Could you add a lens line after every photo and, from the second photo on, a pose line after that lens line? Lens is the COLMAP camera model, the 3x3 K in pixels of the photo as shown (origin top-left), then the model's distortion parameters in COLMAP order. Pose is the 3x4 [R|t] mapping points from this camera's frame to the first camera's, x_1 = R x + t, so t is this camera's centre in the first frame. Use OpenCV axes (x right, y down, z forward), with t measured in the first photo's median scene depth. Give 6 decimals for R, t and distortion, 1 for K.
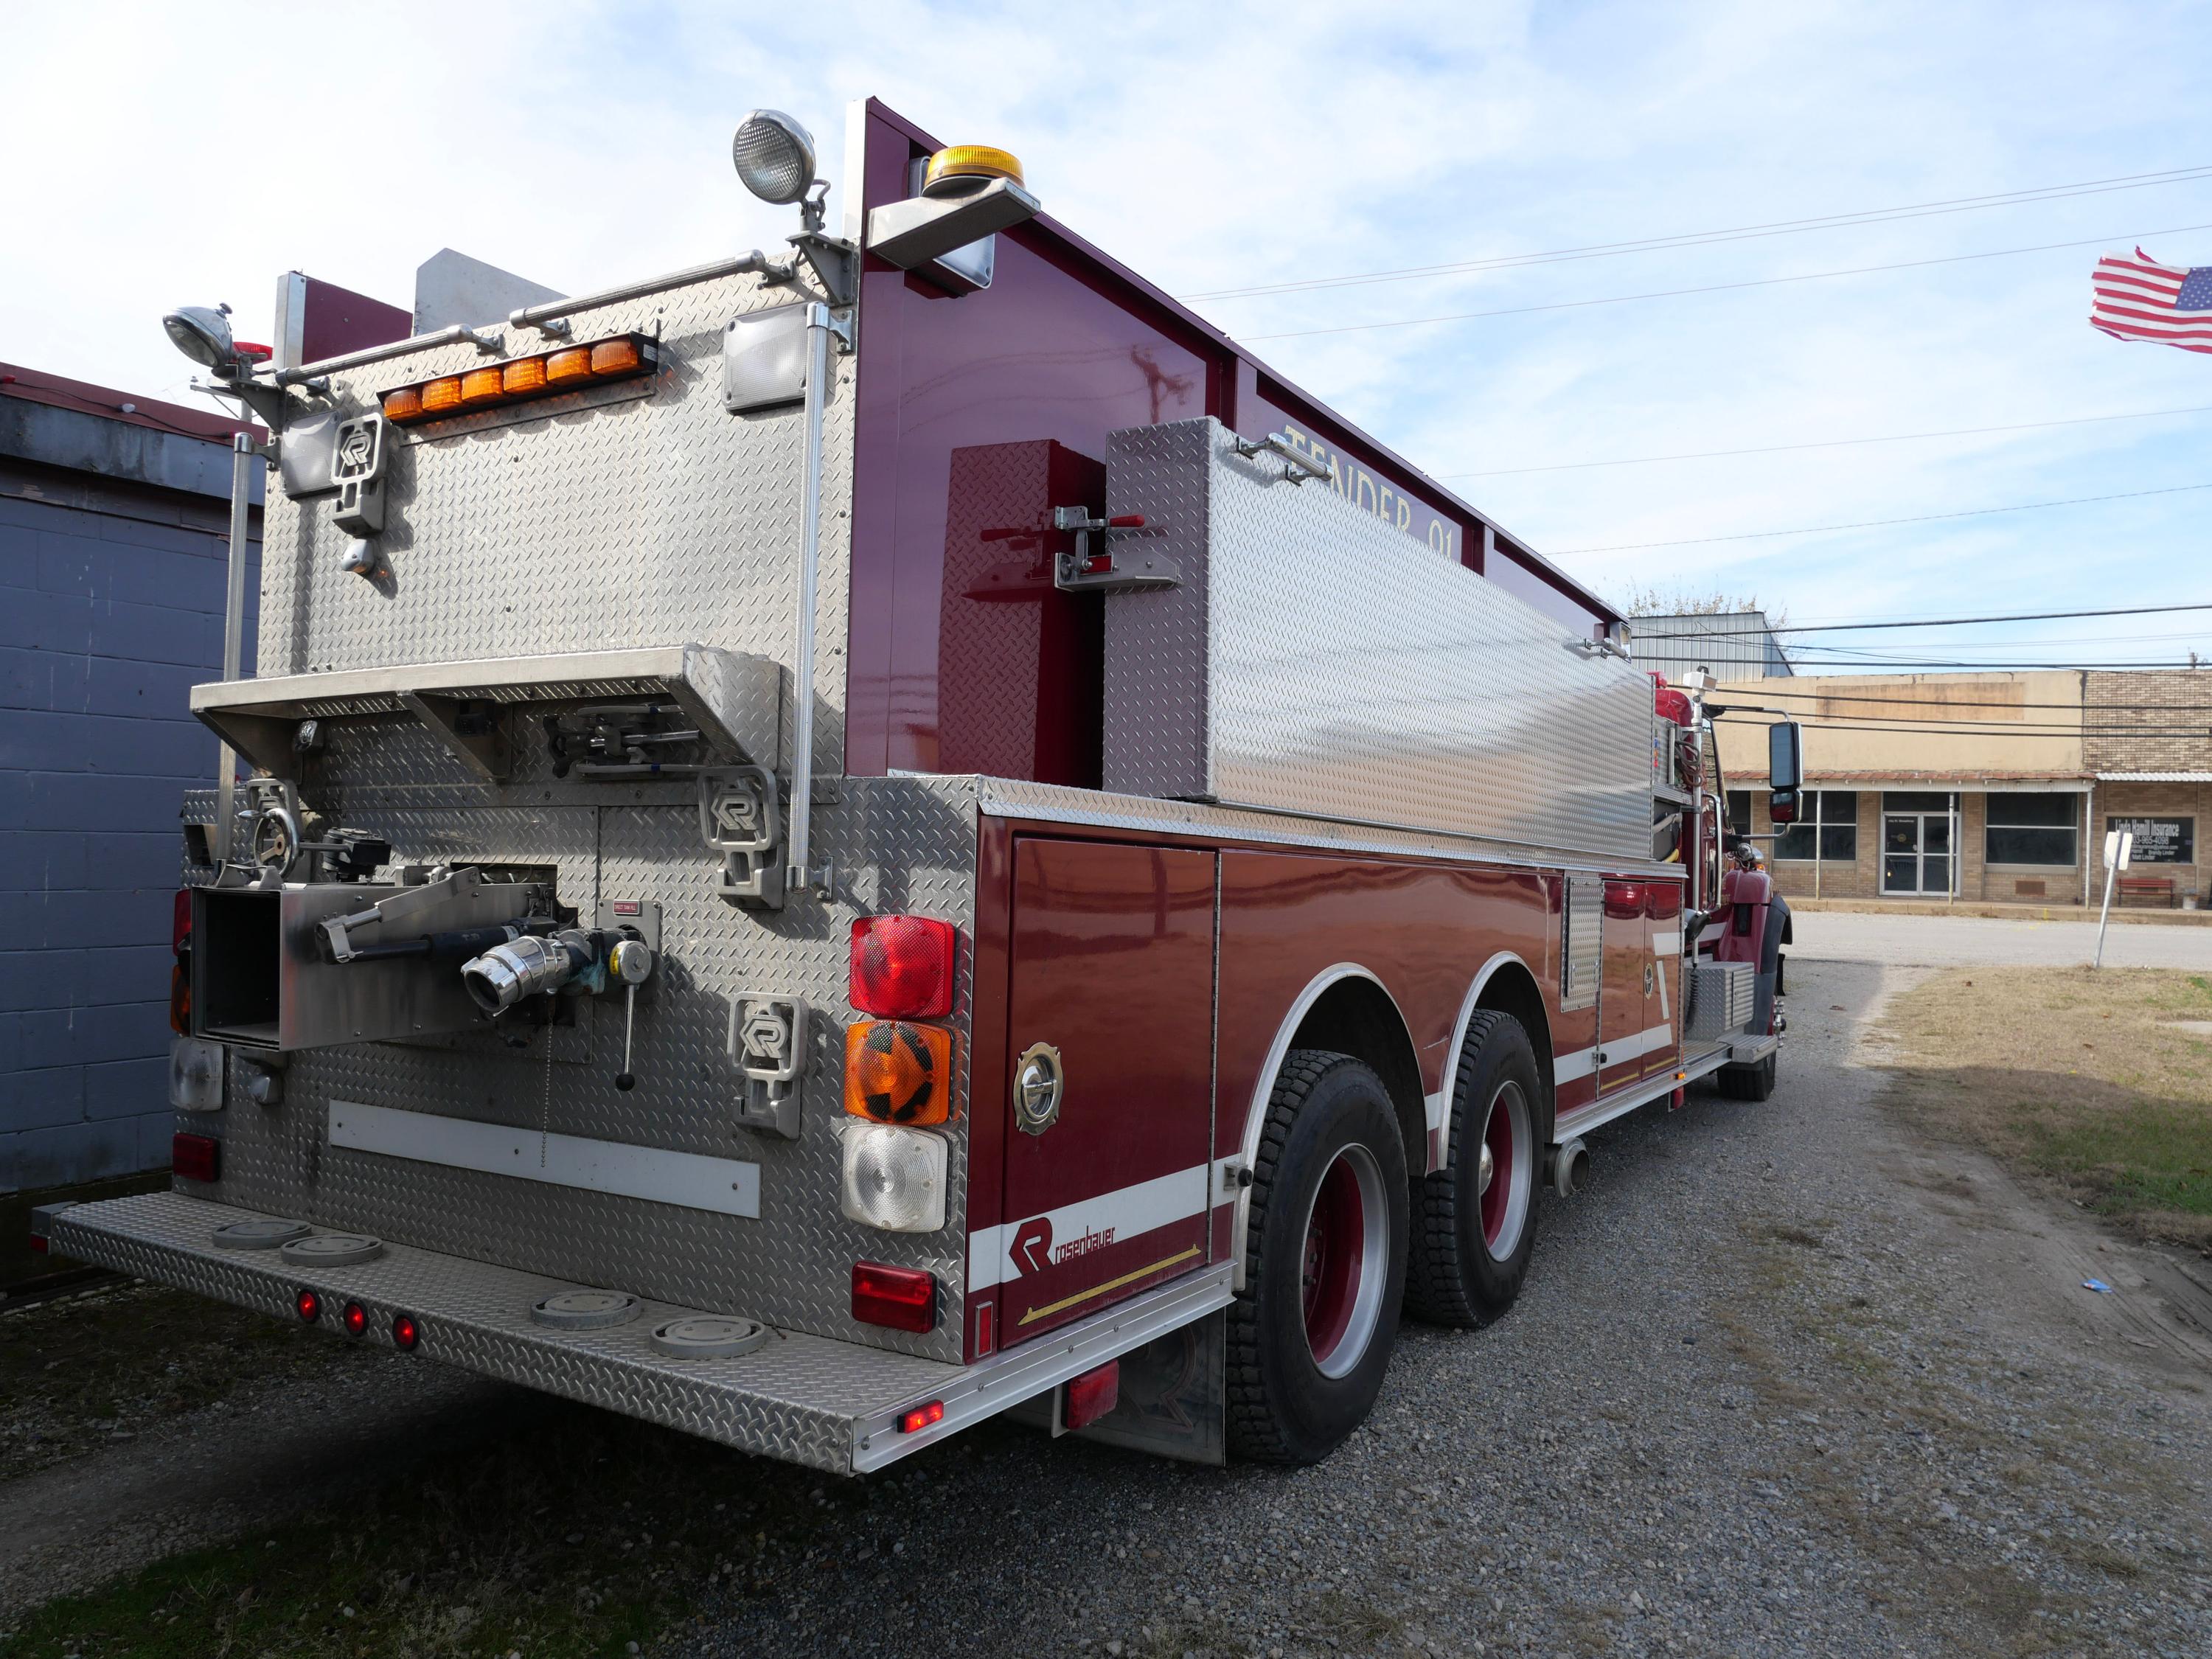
lens RADIAL K [[1609.0, 0, 1098.8], [0, 1609.0, 837.6], [0, 0, 1]] dist [-0.074861, 0.034886]
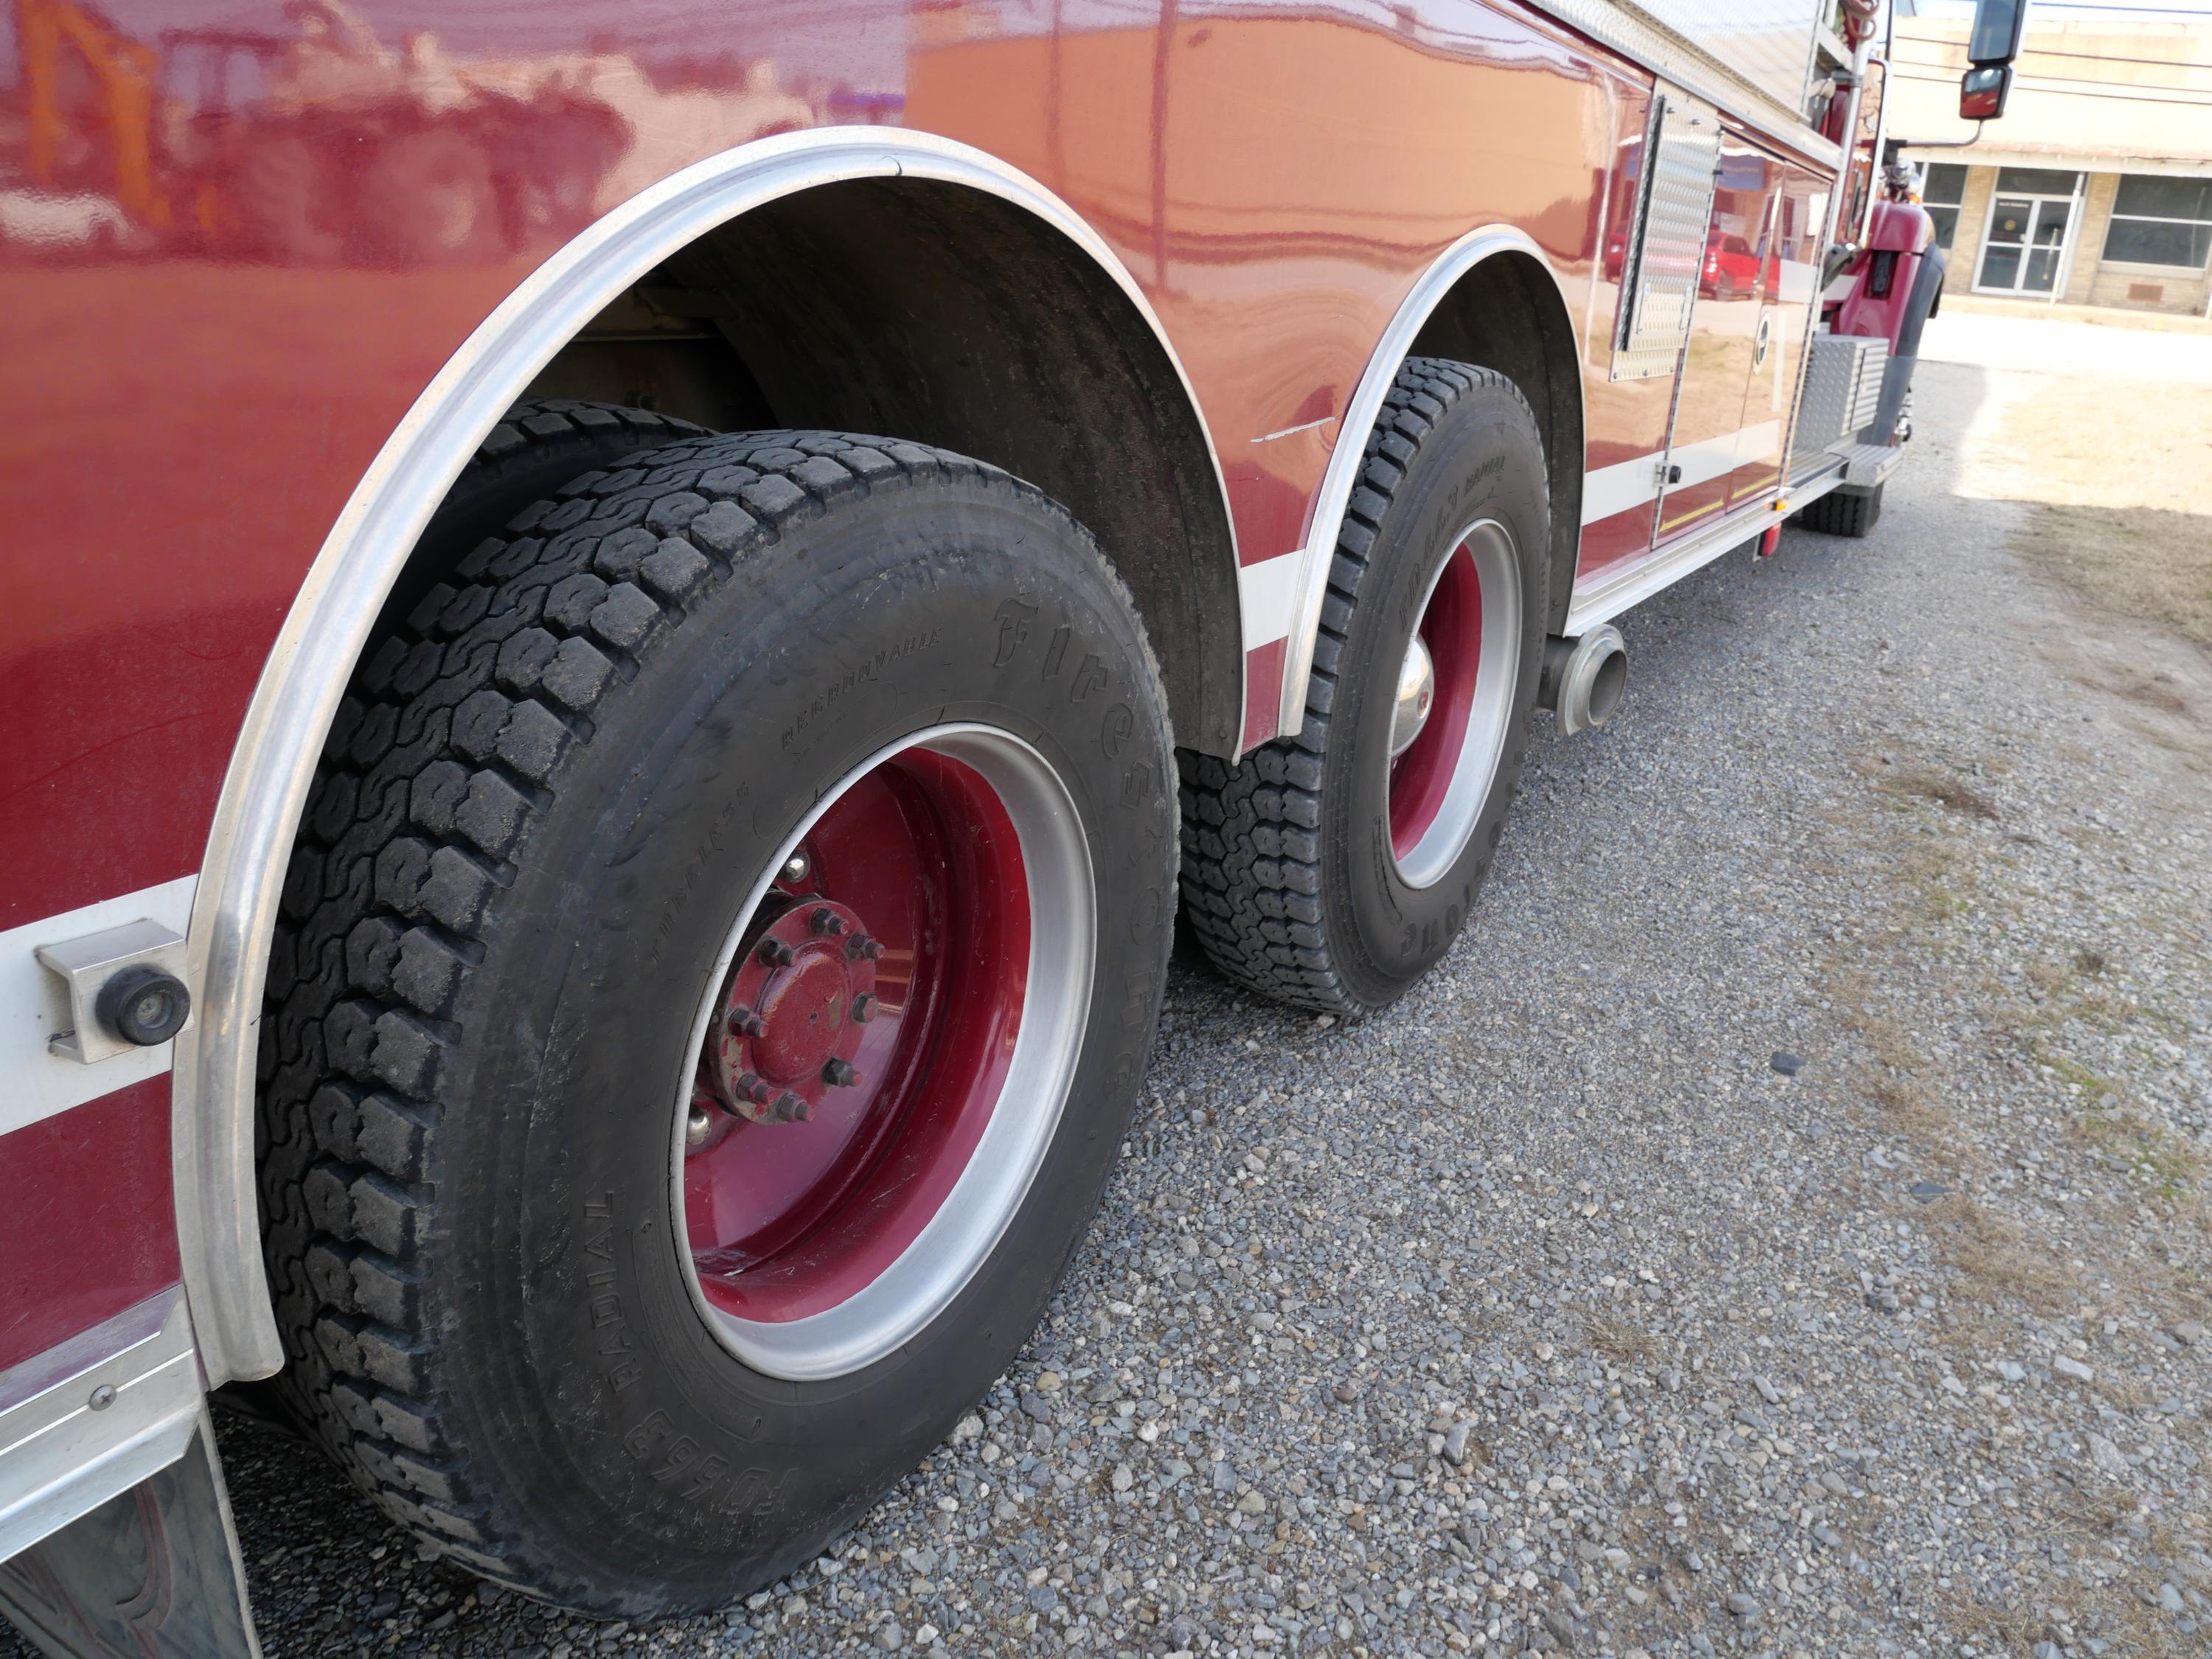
lens RADIAL K [[1624.7, 0, 1106.0], [0, 1624.7, 829.5], [0, 0, 1]] dist [-0.067719, 0.022860]
pose [[0.999474, 0.032201, 0.003870, 0.153513], [-0.031399, 0.930817, 0.364134, 0.071183], [0.008123, -0.364064, 0.931339, 0.549503]]
